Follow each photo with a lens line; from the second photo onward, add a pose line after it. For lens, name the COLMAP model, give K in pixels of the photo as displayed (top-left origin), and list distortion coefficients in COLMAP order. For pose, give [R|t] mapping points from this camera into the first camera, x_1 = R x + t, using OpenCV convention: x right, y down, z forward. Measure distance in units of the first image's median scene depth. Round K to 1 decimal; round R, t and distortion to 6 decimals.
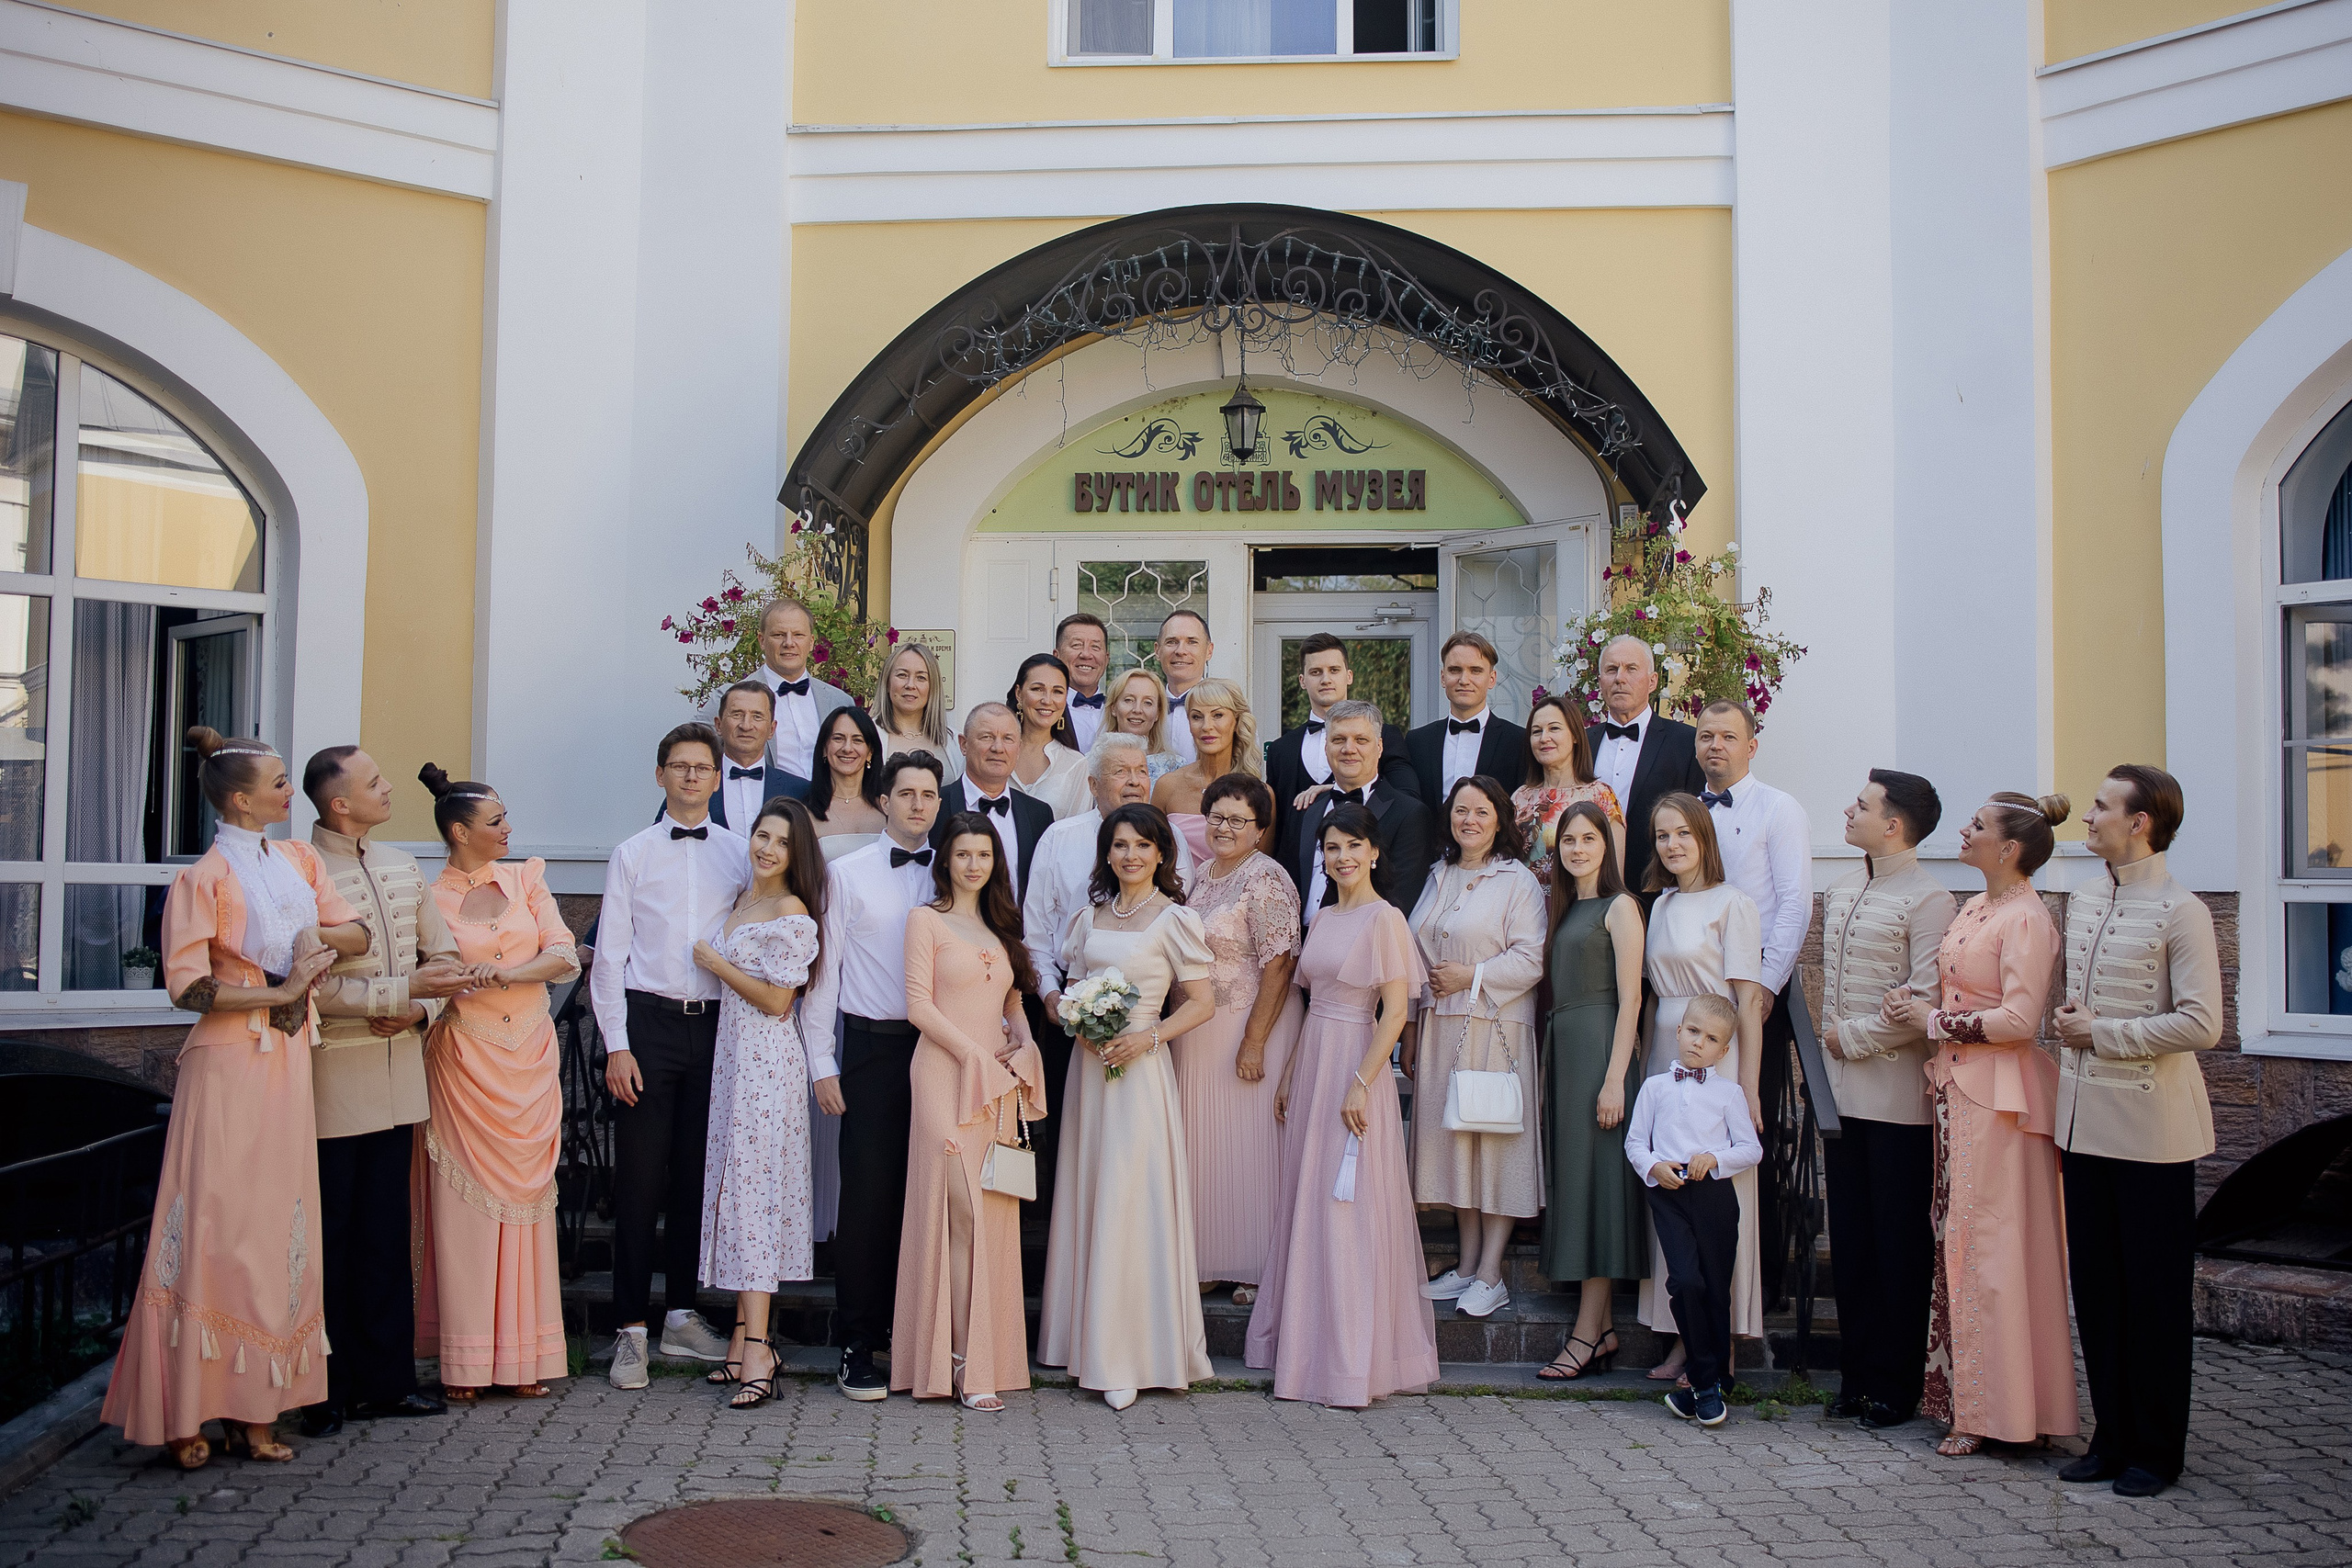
lens RADIAL K [[2396.6, 0, 1178.6], [0, 2396.6, 776.8], [0, 0, 1]] dist [-0.053442, 0.042604]
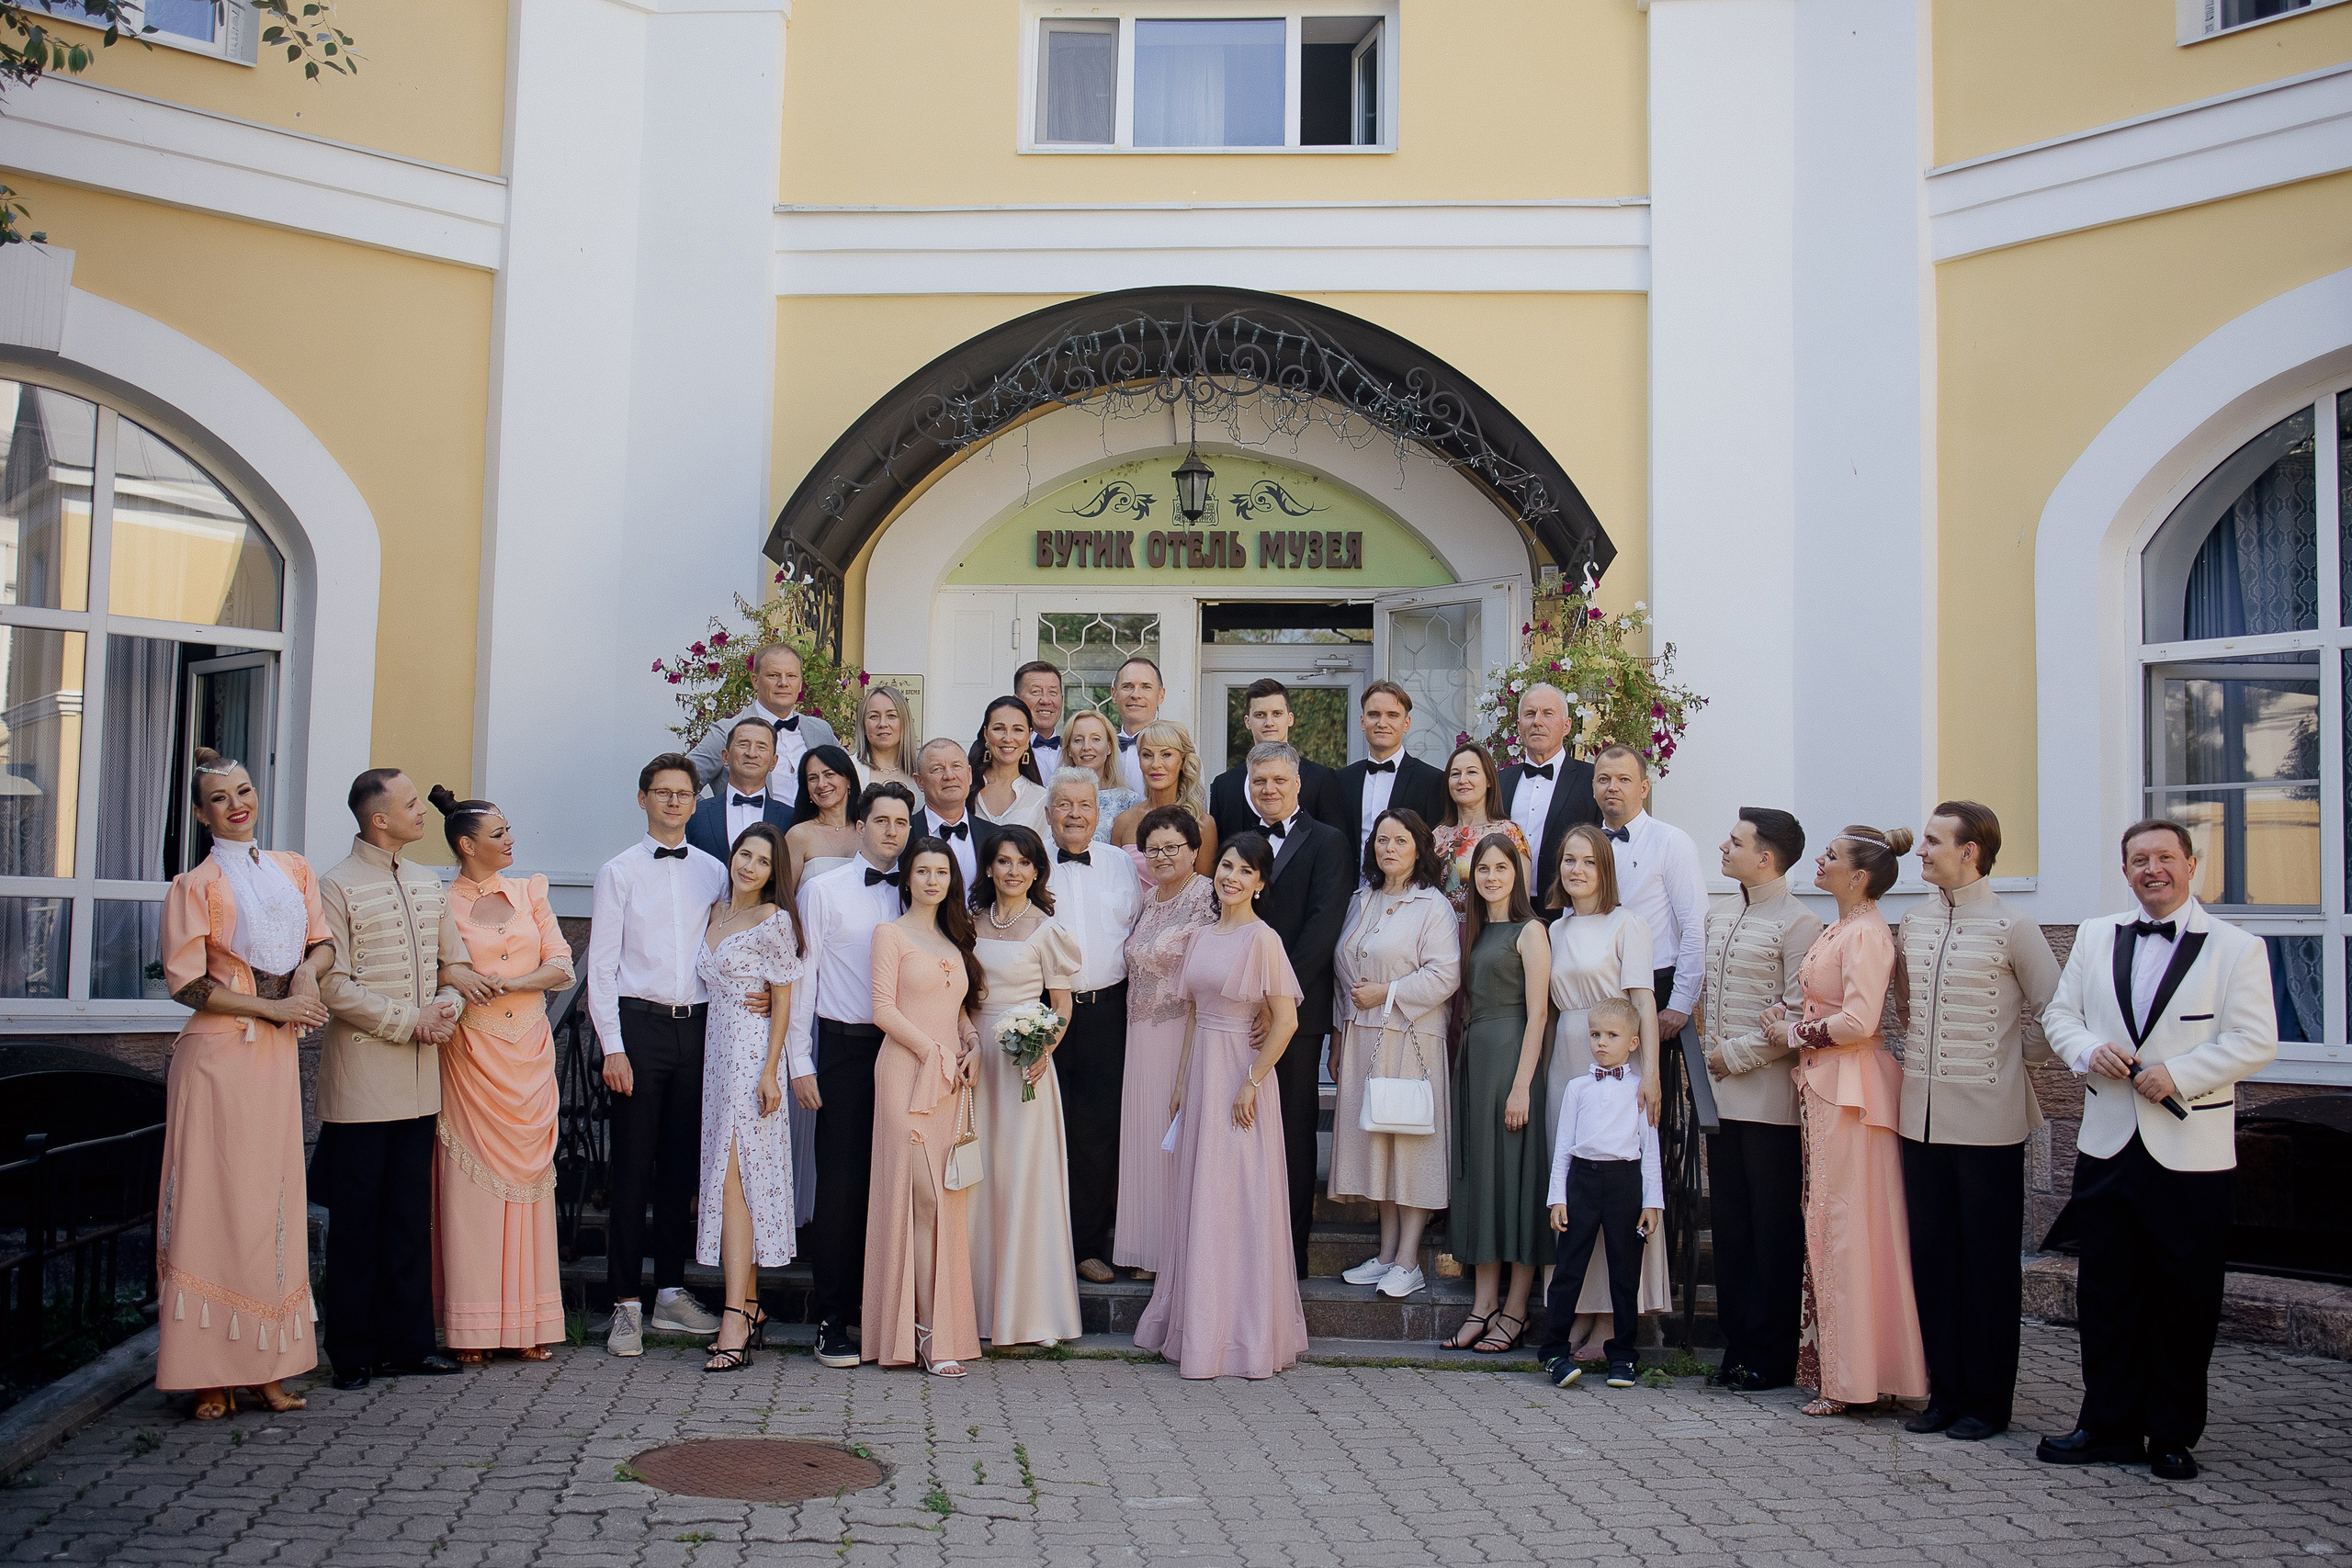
lens RADIAL K [[2459.6, 0, 1171.4], [0, 2459.6, 786.1], [0, 0, 1]] dist [-0.013547, -0.011544]
pose [[0.999826, 0.010109, 0.015687, 0.001043], [-0.009768, 0.999718, -0.021653, 0.012524], [-0.015902, 0.021496, 0.999642, -0.115650]]
